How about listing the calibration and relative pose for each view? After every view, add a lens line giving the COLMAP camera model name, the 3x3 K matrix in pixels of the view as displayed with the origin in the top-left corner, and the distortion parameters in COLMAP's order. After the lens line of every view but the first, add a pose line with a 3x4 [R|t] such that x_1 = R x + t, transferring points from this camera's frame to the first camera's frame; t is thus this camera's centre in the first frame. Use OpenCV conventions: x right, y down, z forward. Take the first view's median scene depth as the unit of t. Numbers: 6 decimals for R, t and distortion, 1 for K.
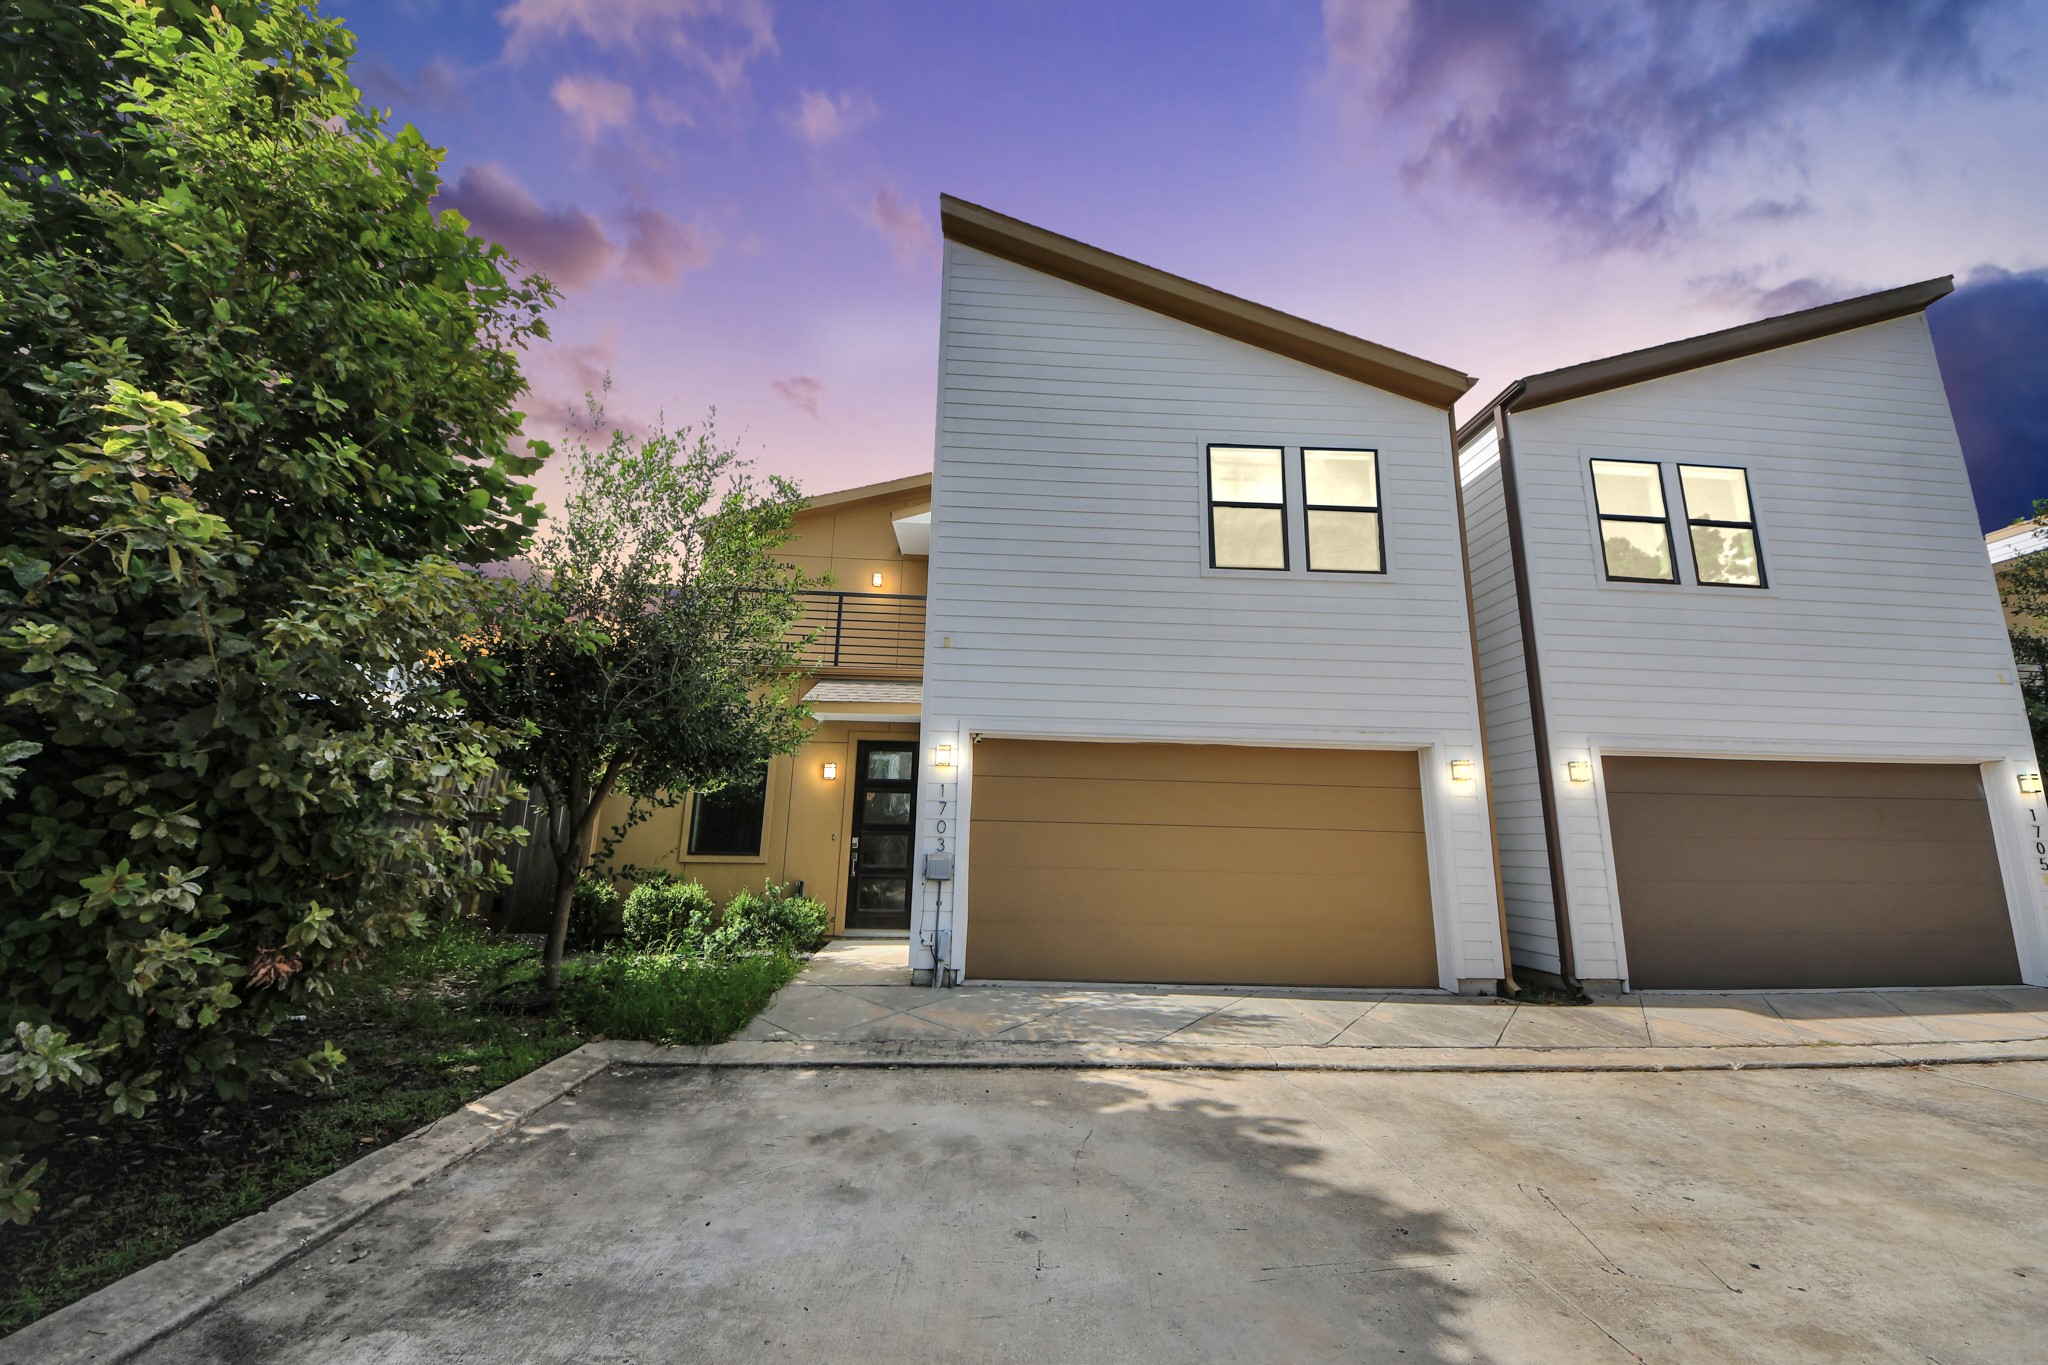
lens RADIAL K [[720.6, 0, 1027.6], [0, 720.6, 690.4], [0, 0, 1]] dist [0.016289, -0.014129]
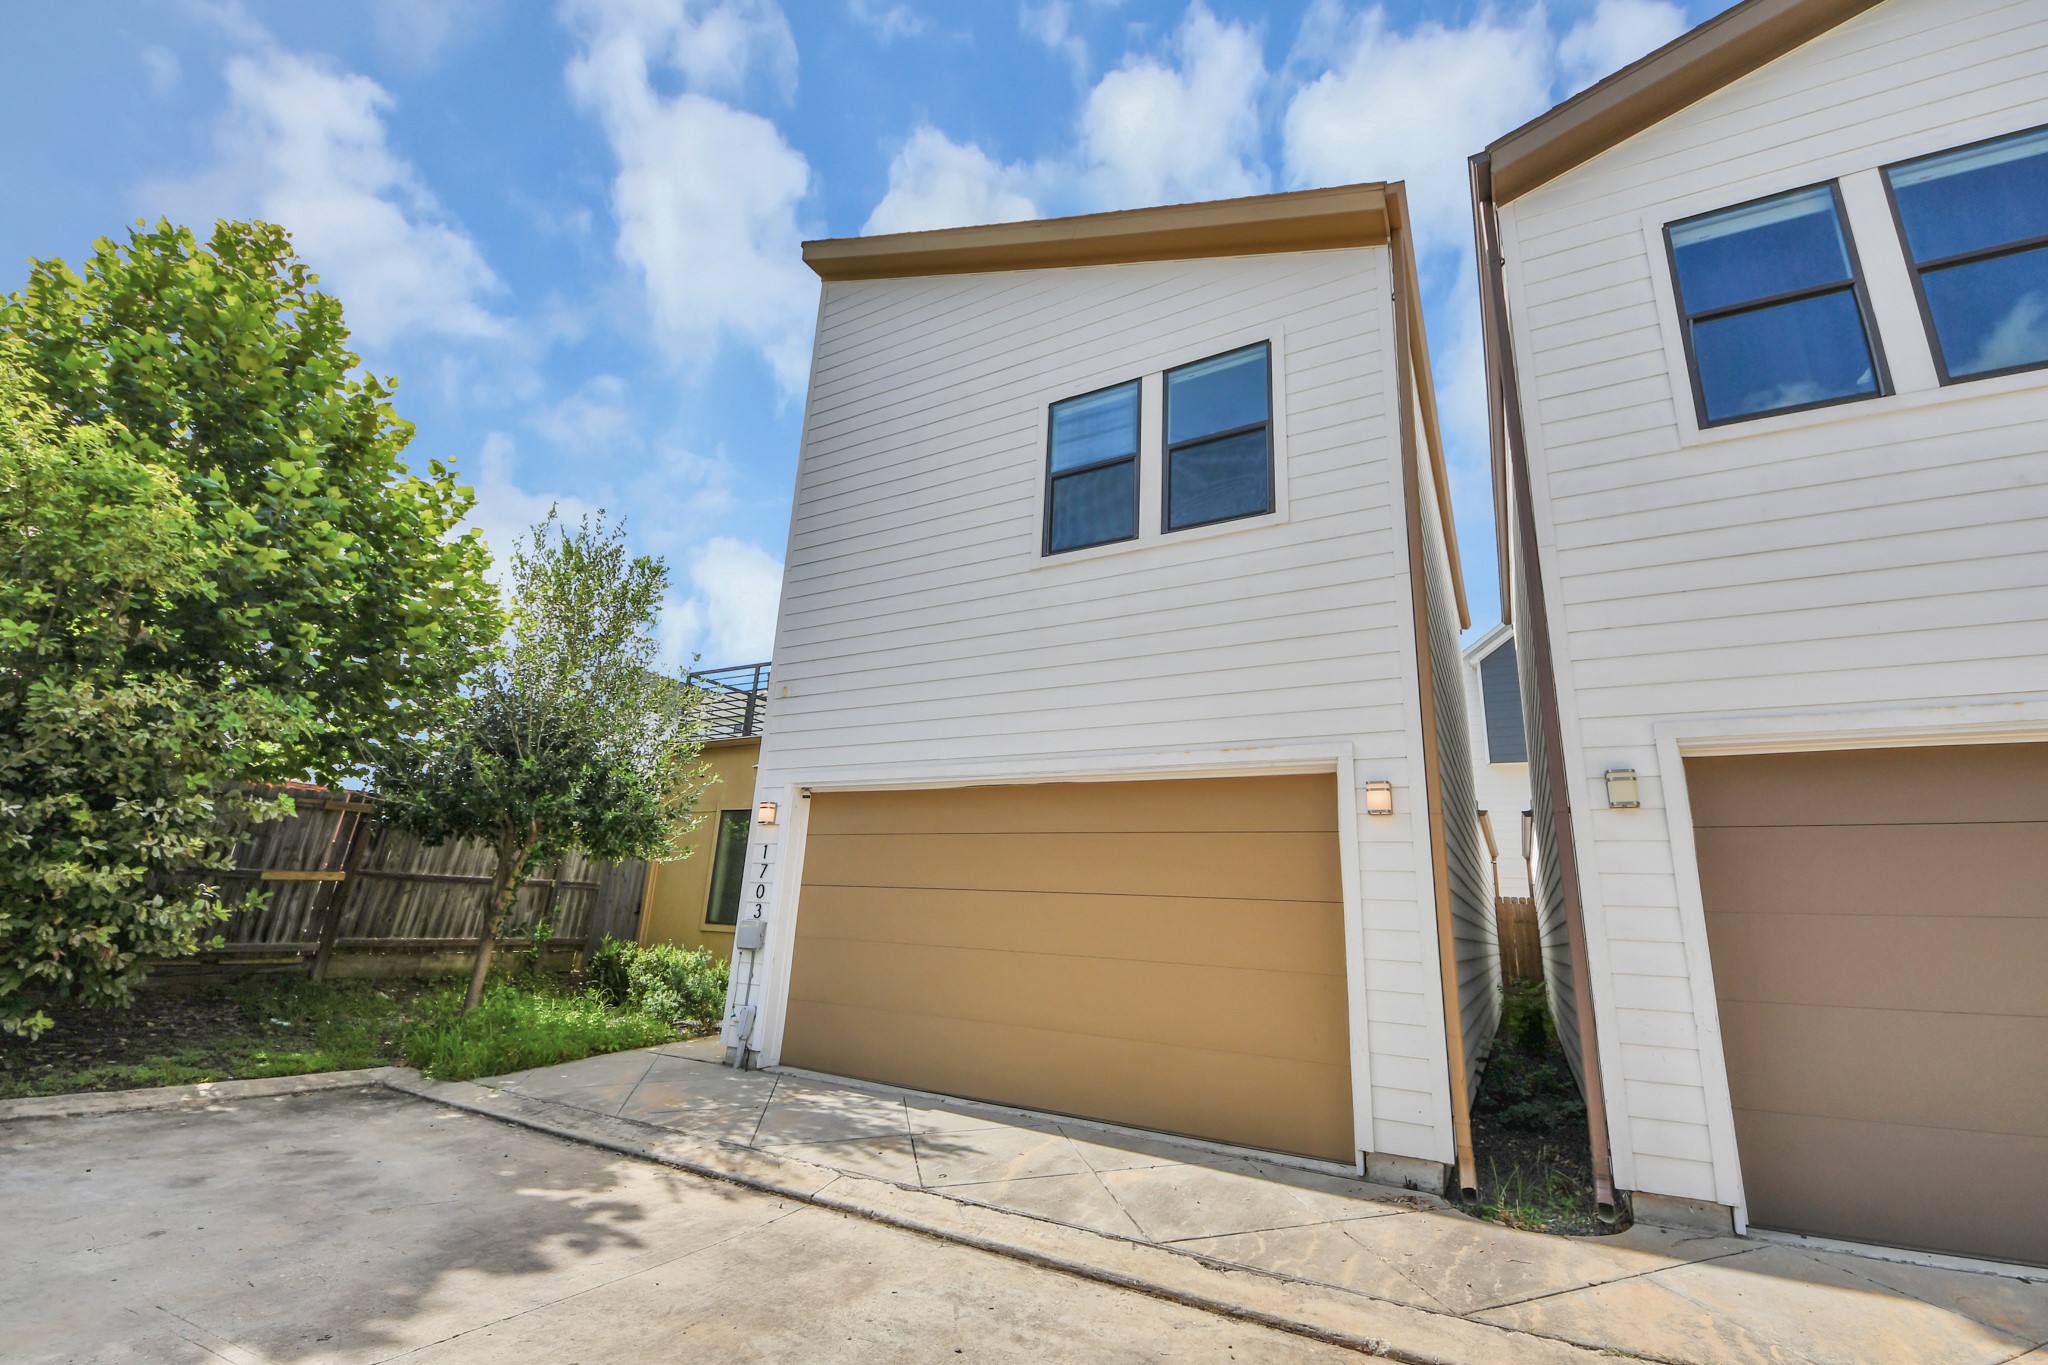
lens RADIAL K [[861.2, 0, 1053.0], [0, 861.2, 676.3], [0, 0, 1]] dist [0.012535, -0.013041]
pose [[0.844277, -0.130023, -0.519895, 0.790215], [0.080047, 0.989834, -0.117561, 0.075171], [0.529896, 0.057637, 0.846102, 0.241881]]
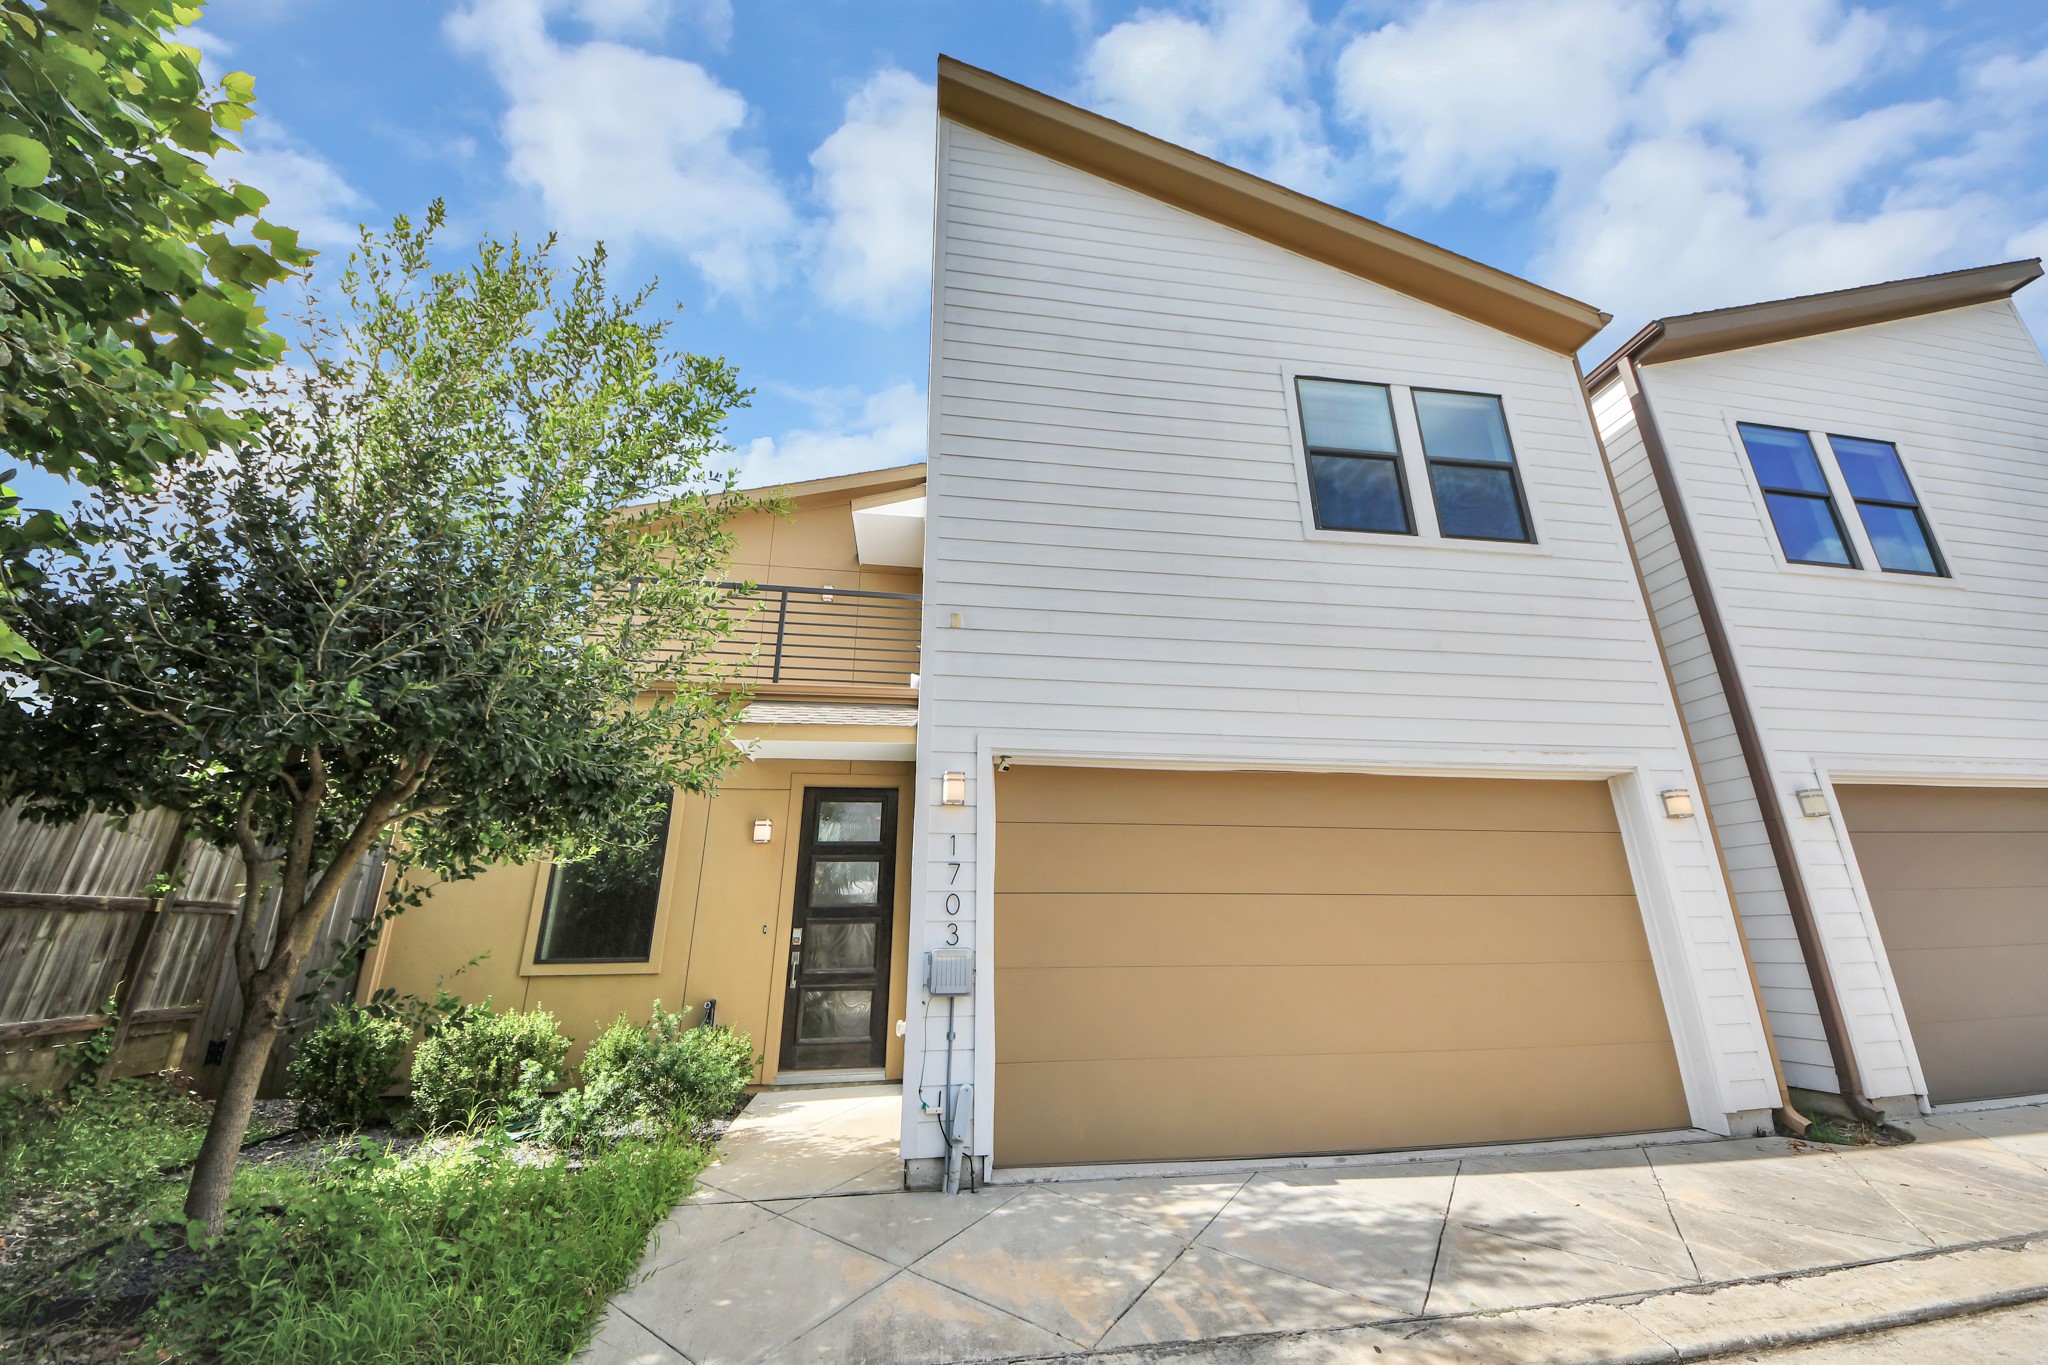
lens RADIAL K [[720.6, 0, 1027.6], [0, 720.6, 690.4], [0, 0, 1]] dist [0.016289, -0.014129]
pose [[0.995495, 0.000428, 0.094816, -0.111901], [0.010380, 0.993488, -0.113462, 0.076297], [-0.094248, 0.113935, 0.989008, 0.355727]]
